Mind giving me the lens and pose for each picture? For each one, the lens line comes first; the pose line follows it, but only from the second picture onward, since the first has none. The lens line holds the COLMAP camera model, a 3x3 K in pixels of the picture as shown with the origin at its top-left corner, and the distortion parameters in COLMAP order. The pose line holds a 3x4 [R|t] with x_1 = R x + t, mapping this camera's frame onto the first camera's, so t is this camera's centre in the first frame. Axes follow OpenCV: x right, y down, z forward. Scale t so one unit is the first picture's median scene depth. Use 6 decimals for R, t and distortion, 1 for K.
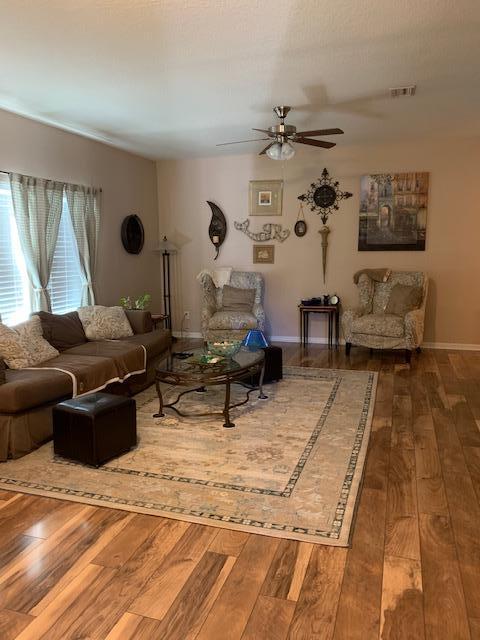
lens RADIAL K [[485.1, 0, 240.0], [0, 485.1, 320.0], [0, 0, 1]] dist [0.055661, -0.005741]
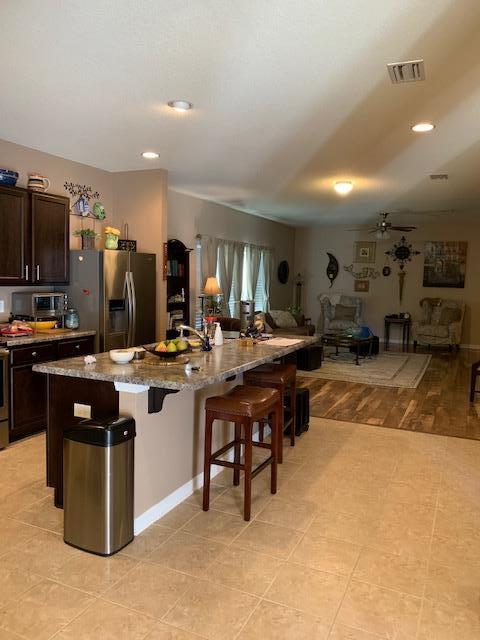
lens RADIAL K [[485.9, 0, 240.0], [0, 485.9, 320.0], [0, 0, 1]] dist [0.002402, -0.003087]
pose [[0.992070, 0.045319, -0.117228, -0.173587], [-0.051851, 0.997232, -0.053283, 0.091186], [0.114489, 0.058939, 0.991675, -0.699877]]
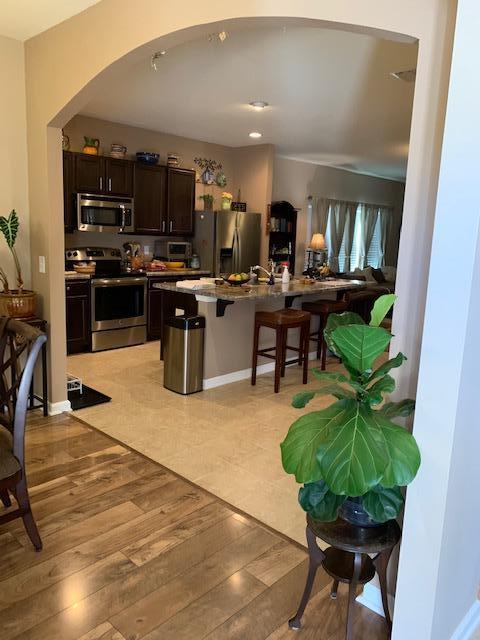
lens RADIAL K [[485.1, 0, 240.0], [0, 485.1, 320.0], [0, 0, 1]] dist [0.055661, -0.005741]
pose [[0.900486, 0.124503, -0.416683, 0.016715], [-0.111497, 0.992213, 0.055514, 0.118721], [0.420350, -0.003531, 0.907355, -0.884014]]
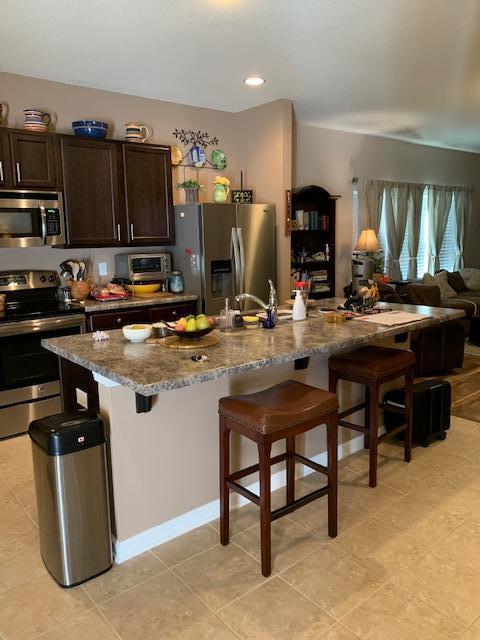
lens RADIAL K [[485.9, 0, 240.0], [0, 485.9, 320.0], [0, 0, 1]] dist [0.002402, -0.003087]
pose [[0.843990, 0.091436, -0.528508, -0.071277], [-0.068603, 0.995672, 0.062705, 0.066507], [0.531954, -0.016665, 0.846609, -0.513857]]
